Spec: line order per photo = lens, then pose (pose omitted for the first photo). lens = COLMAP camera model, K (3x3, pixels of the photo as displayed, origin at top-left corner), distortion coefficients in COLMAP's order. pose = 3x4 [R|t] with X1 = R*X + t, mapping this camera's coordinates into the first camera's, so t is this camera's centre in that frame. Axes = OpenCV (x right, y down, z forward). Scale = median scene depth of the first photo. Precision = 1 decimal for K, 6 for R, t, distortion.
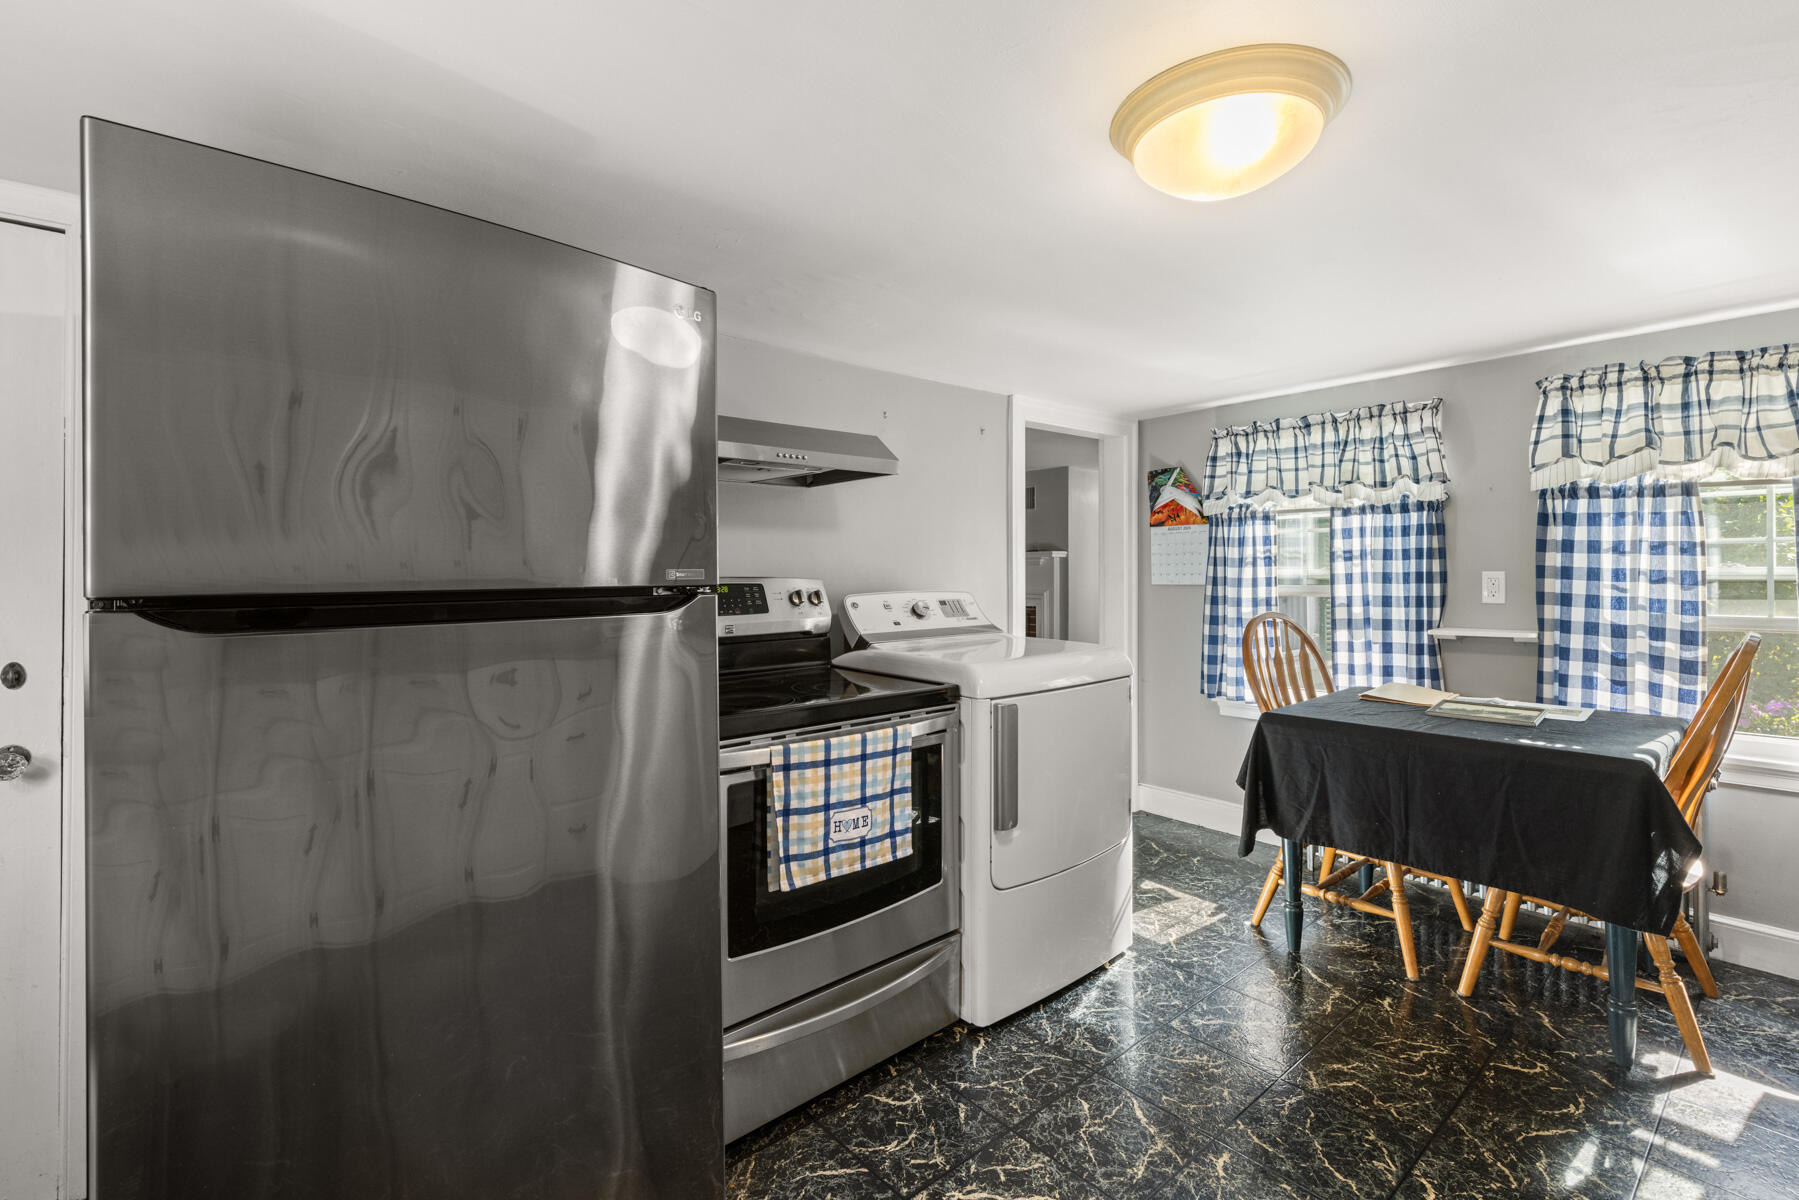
lens RADIAL K [[816.4, 0, 904.9], [0, 816.4, 570.6], [0, 0, 1]] dist [0.009706, -0.001216]
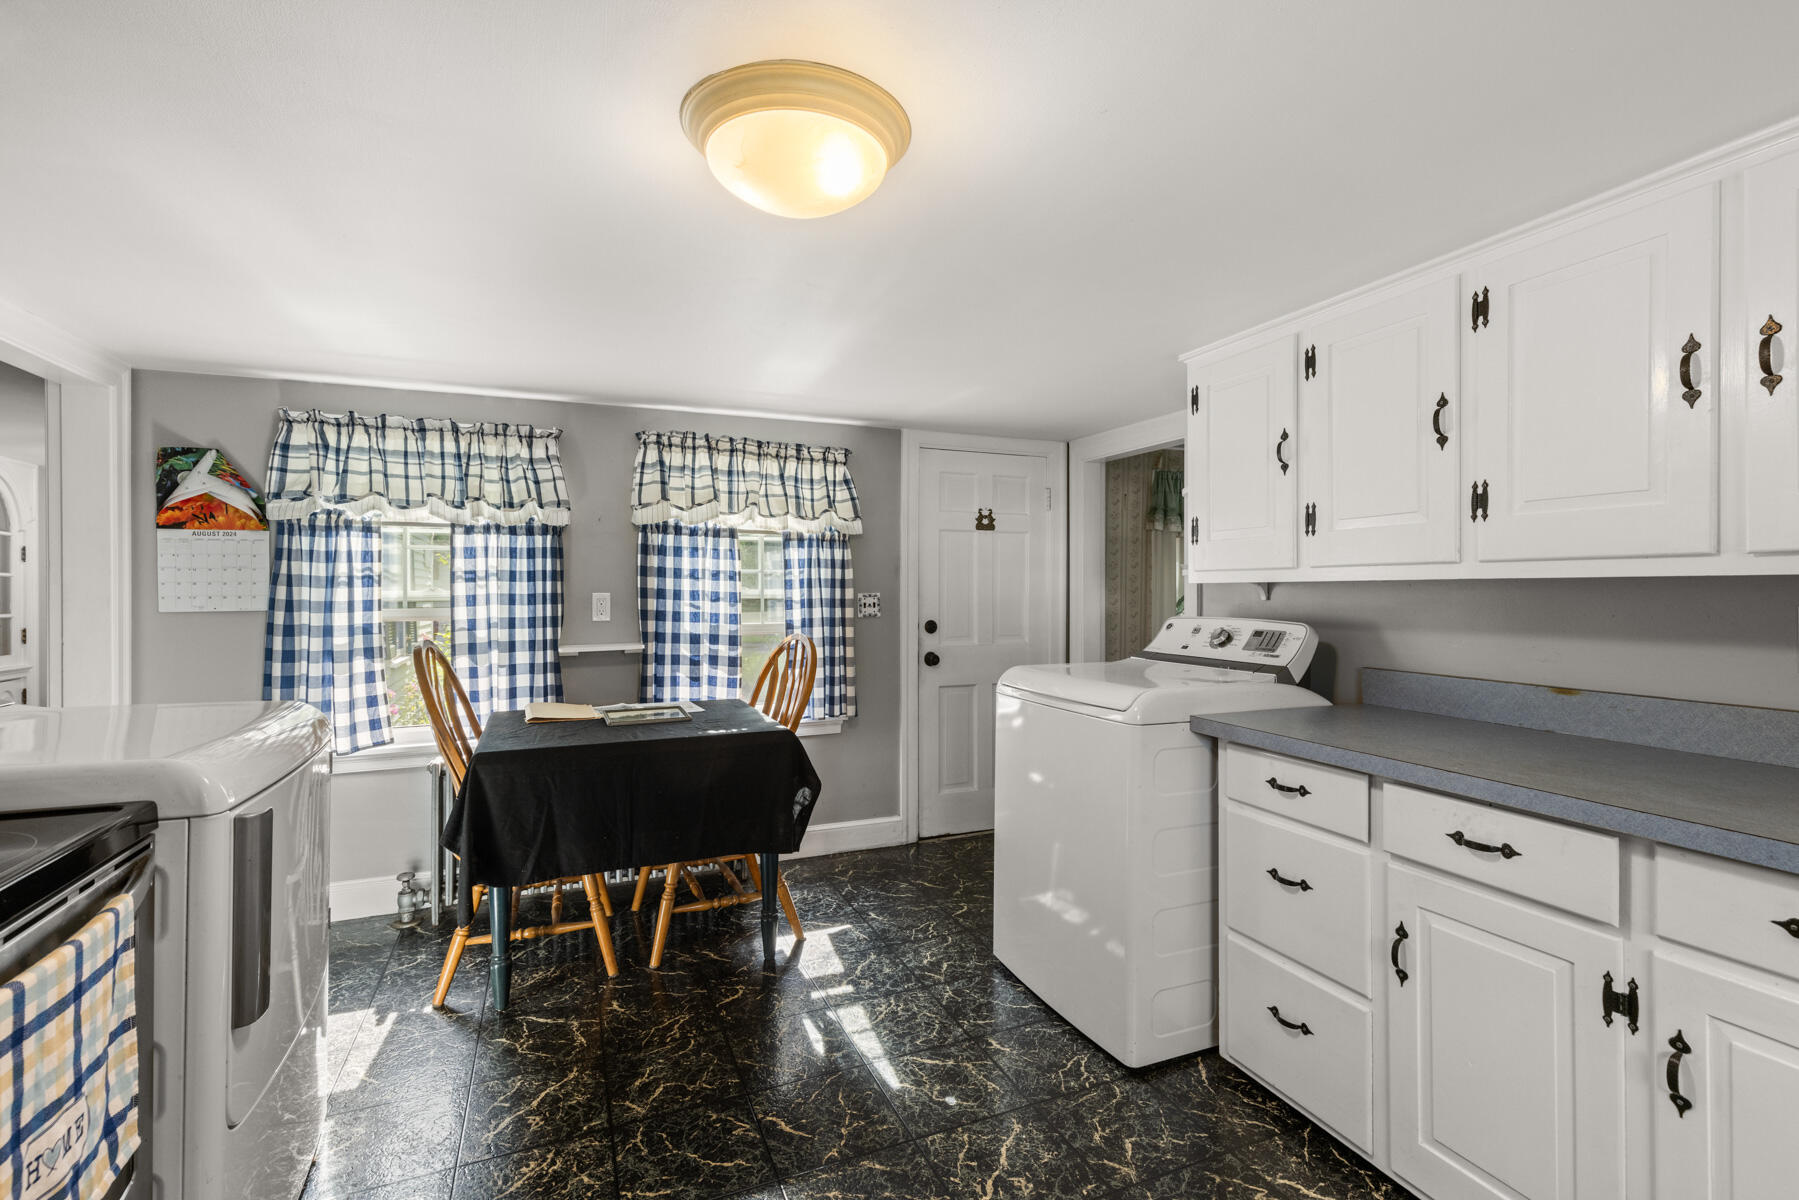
lens RADIAL K [[816.4, 0, 912.8], [0, 816.4, 590.1], [0, 0, 1]] dist [0.009706, -0.001216]
pose [[0.299681, 0.001861, 0.954038, -0.247230], [-0.000207, 0.999998, -0.001886, -0.000626], [-0.954039, 0.000367, 0.299681, 0.274747]]
